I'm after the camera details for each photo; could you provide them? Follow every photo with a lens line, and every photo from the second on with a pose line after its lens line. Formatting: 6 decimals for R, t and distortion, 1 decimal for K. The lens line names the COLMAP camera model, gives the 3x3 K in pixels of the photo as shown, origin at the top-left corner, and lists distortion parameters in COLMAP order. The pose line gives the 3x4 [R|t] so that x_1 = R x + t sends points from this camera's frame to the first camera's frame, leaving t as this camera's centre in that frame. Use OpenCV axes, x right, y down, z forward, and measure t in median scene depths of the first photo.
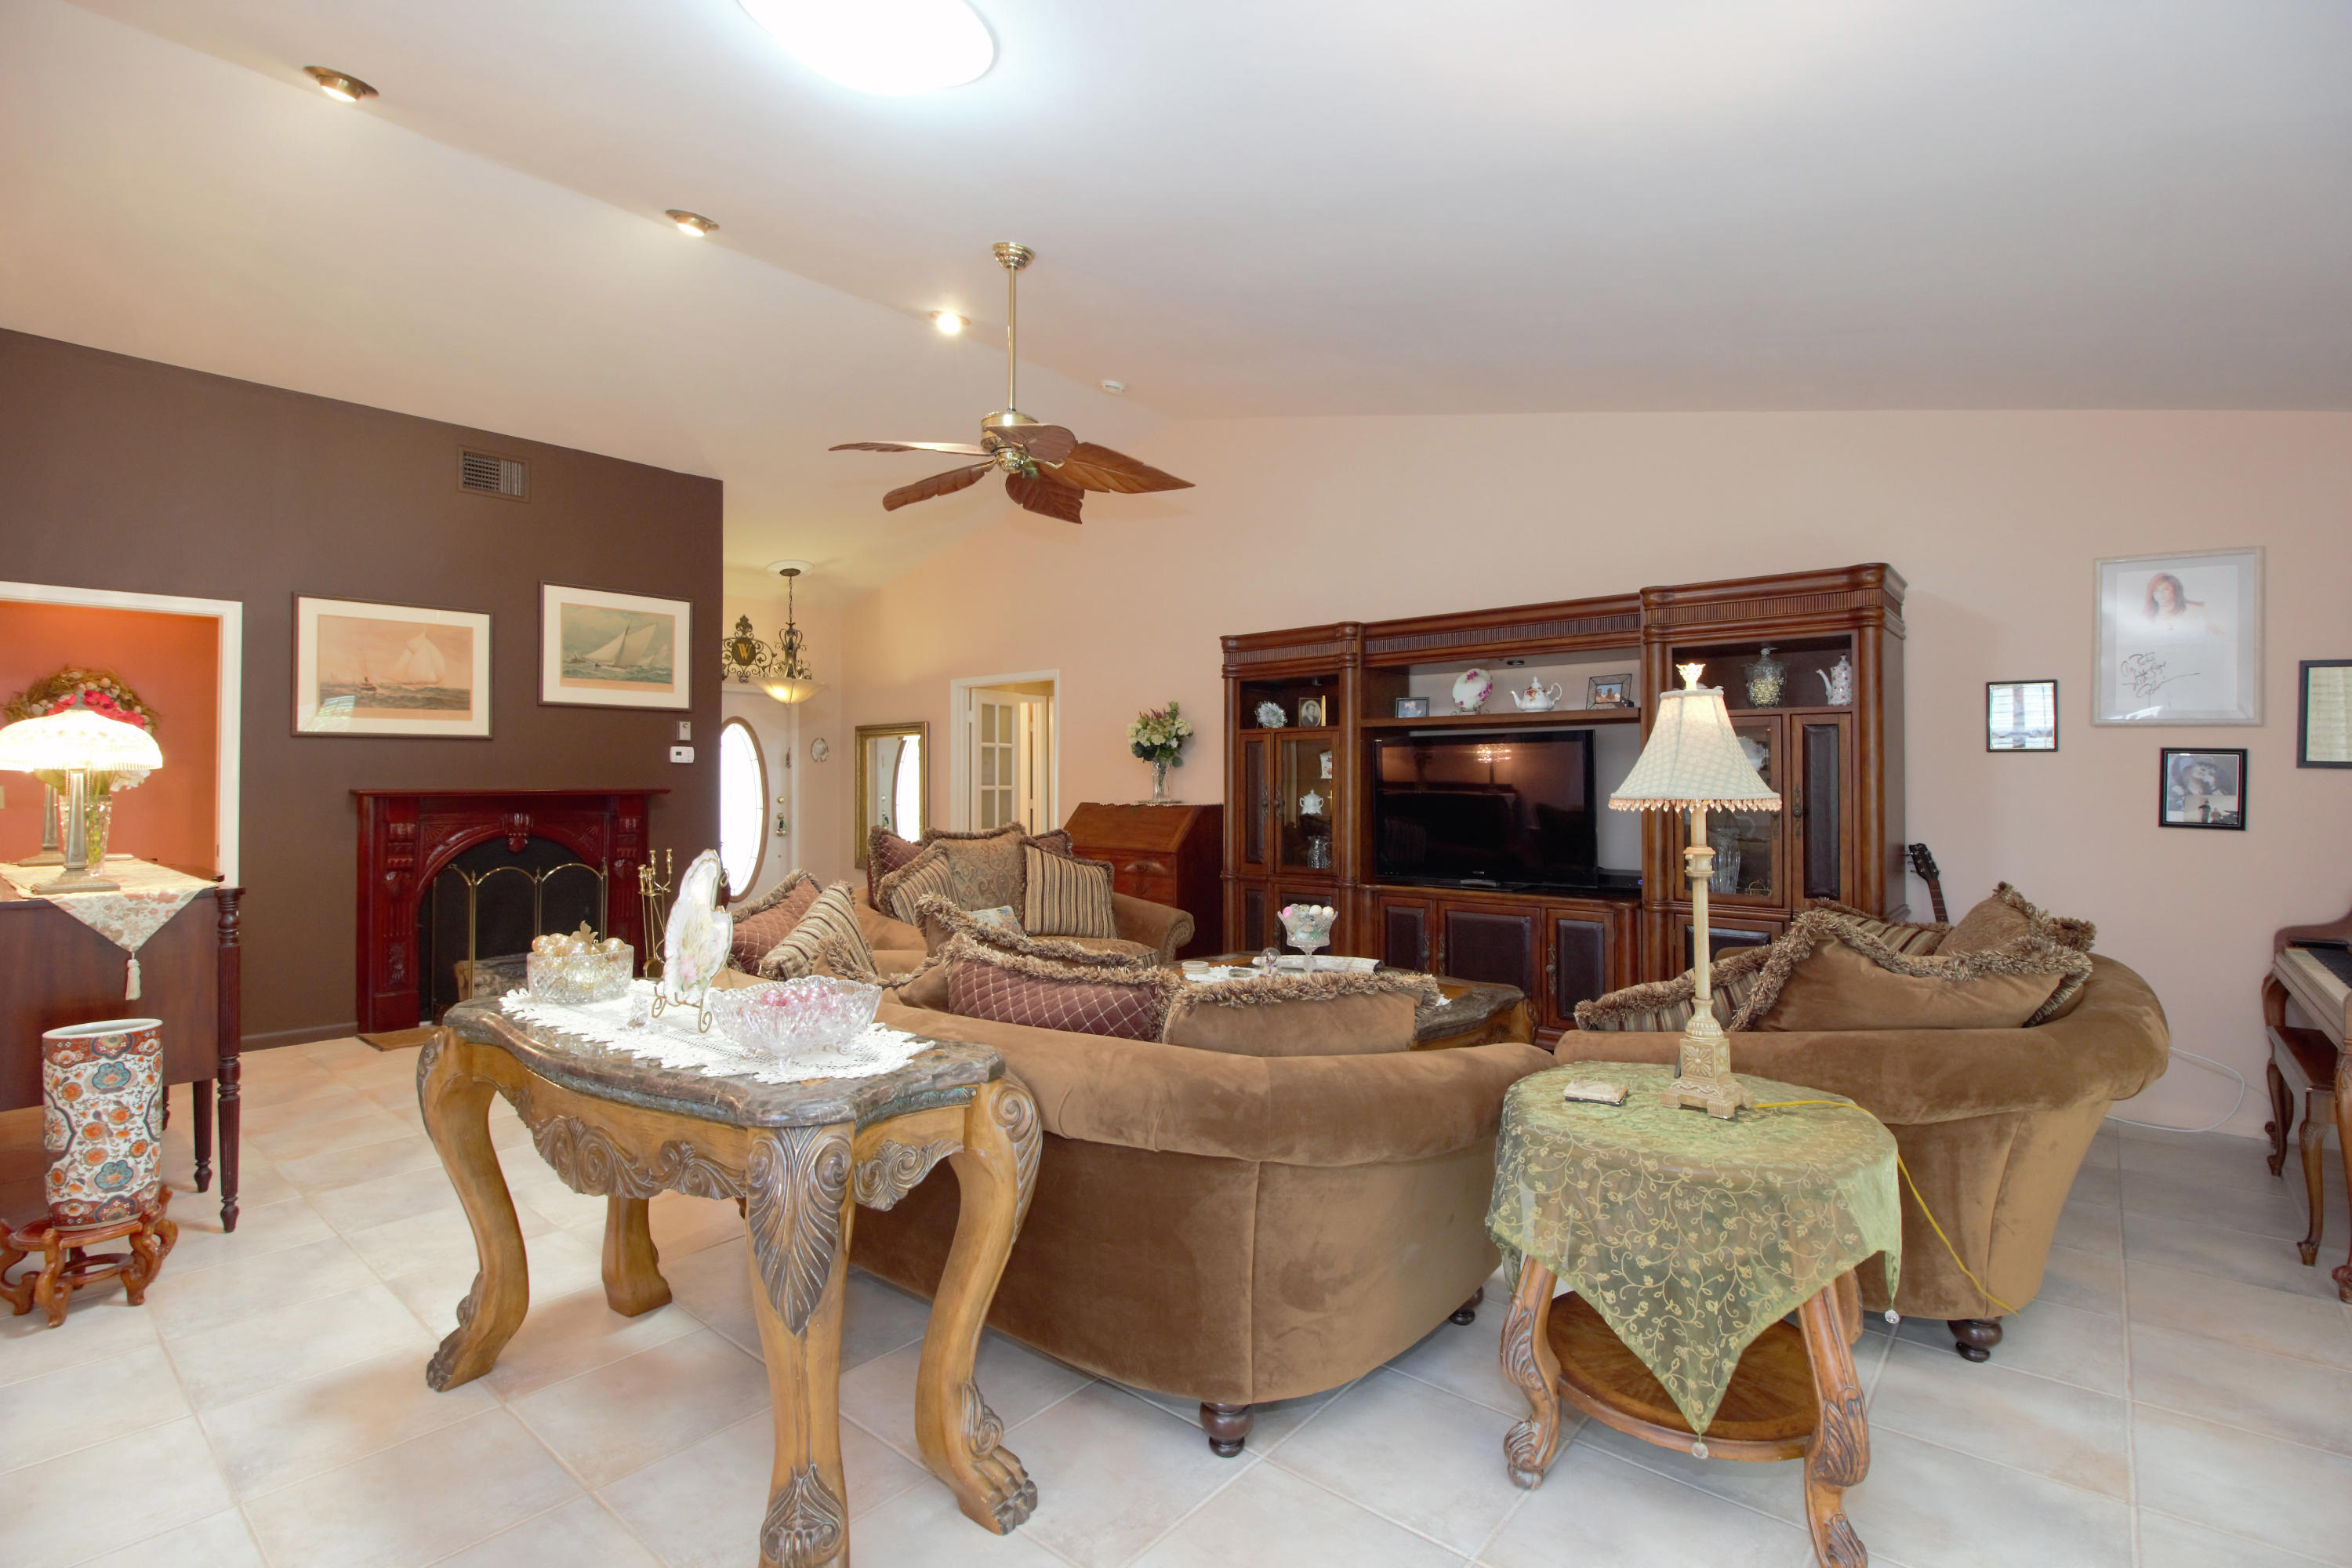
lens RADIAL K [[1082.9, 0, 1192.7], [0, 1082.9, 758.2], [0, 0, 1]] dist [0.005114, -0.016589]
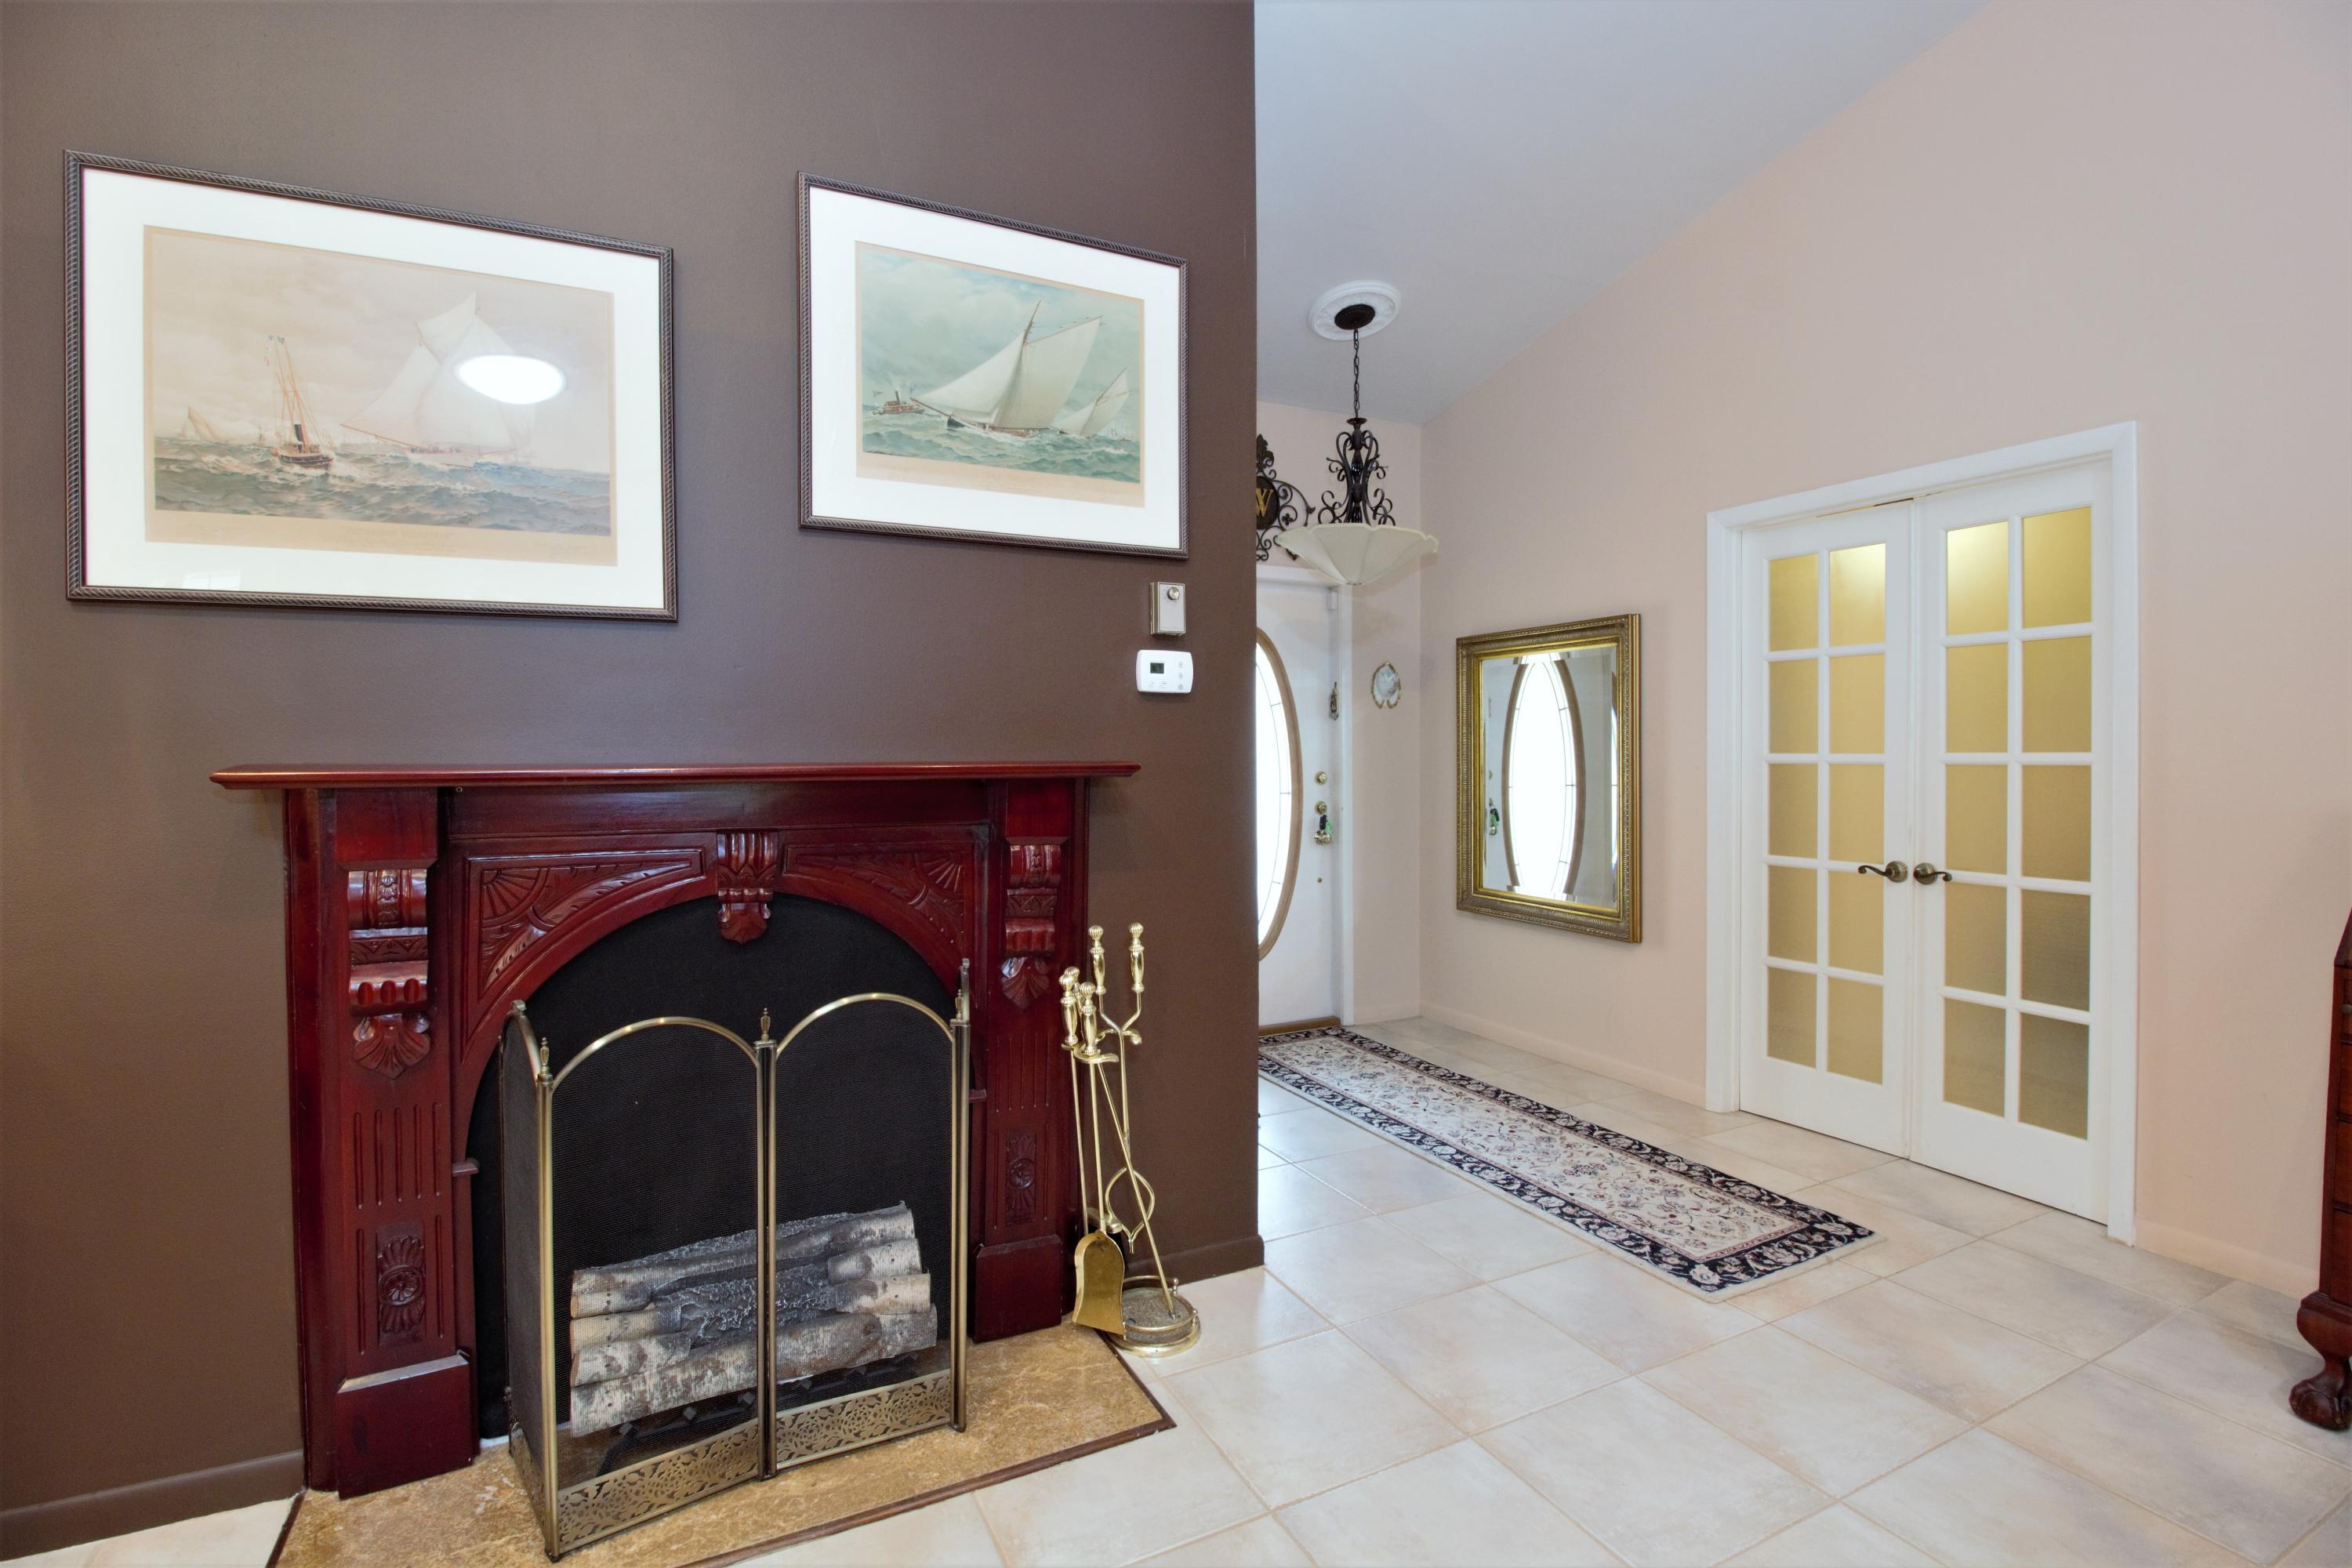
lens RADIAL K [[1082.9, 0, 1192.7], [0, 1082.9, 758.2], [0, 0, 1]] dist [0.005114, -0.016589]
pose [[0.920221, 0.005329, -0.391363, -0.343631], [0.007798, 0.999459, 0.031947, 0.016570], [0.391321, -0.032450, 0.919682, 0.716319]]
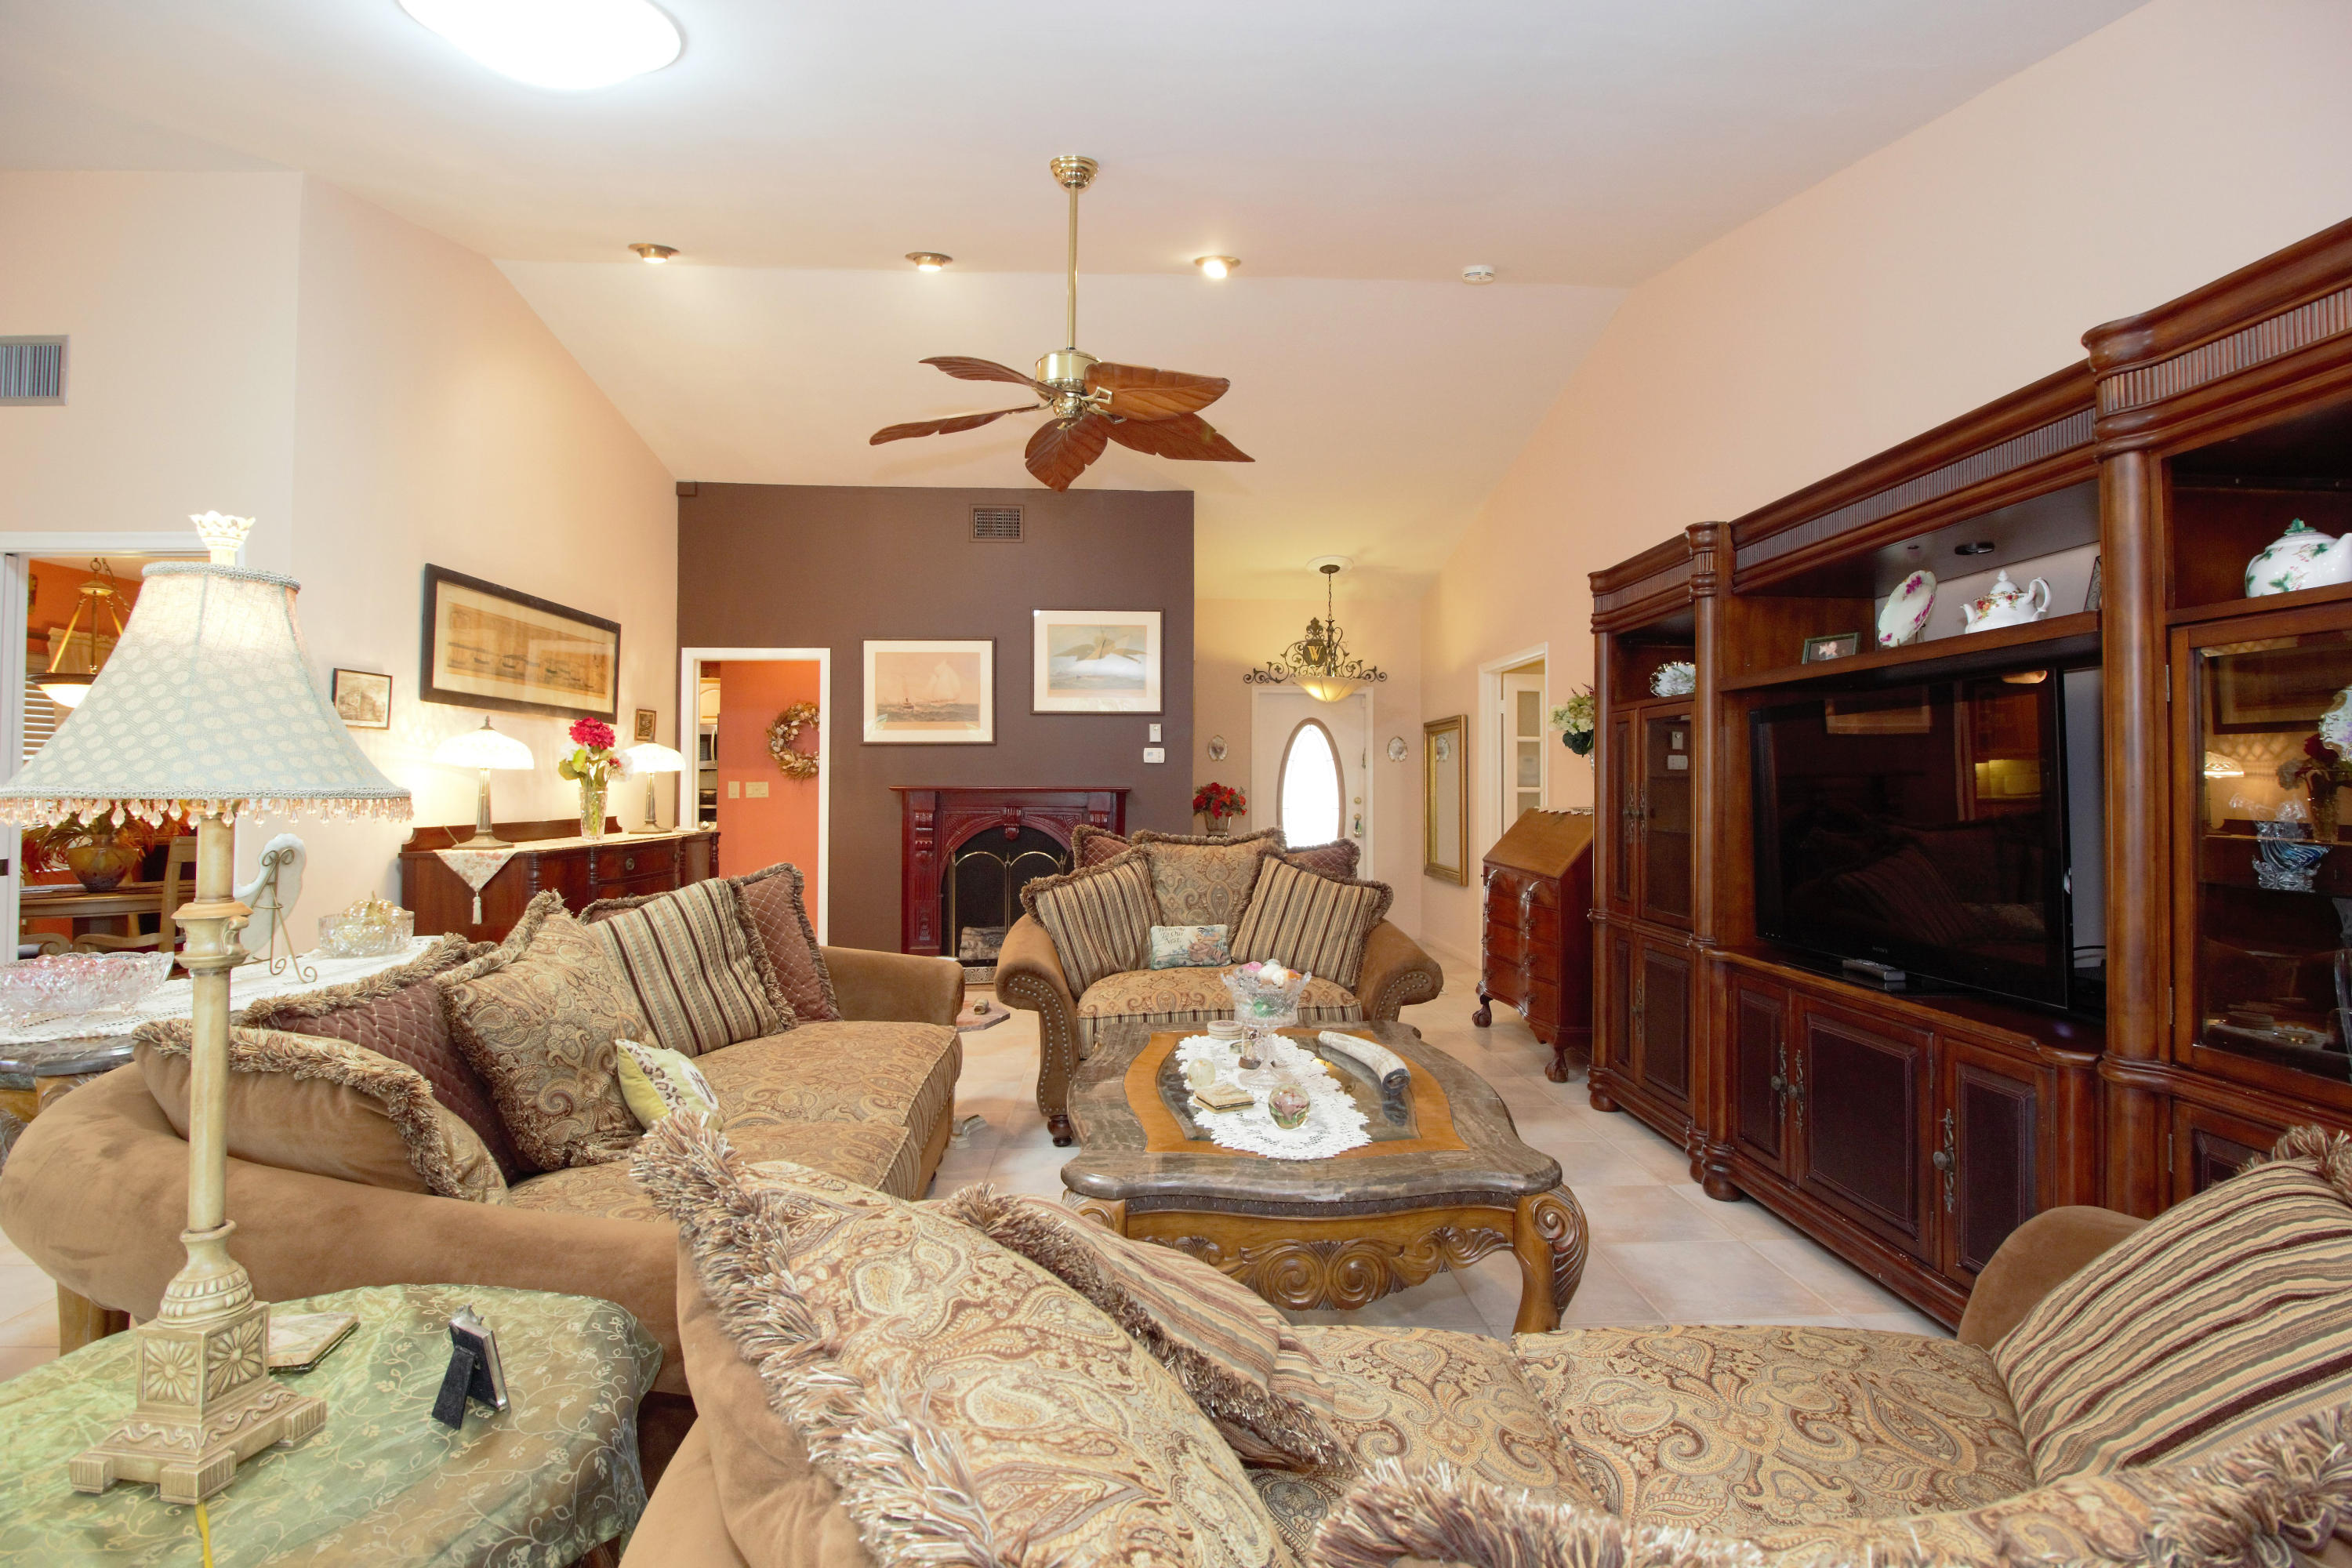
lens RADIAL K [[1082.9, 0, 1192.7], [0, 1082.9, 758.2], [0, 0, 1]] dist [0.005114, -0.016589]
pose [[0.680516, -0.013731, -0.732605, 0.366745], [0.011631, 0.999901, -0.007936, 0.009327], [0.732641, -0.003120, 0.680608, 0.332238]]
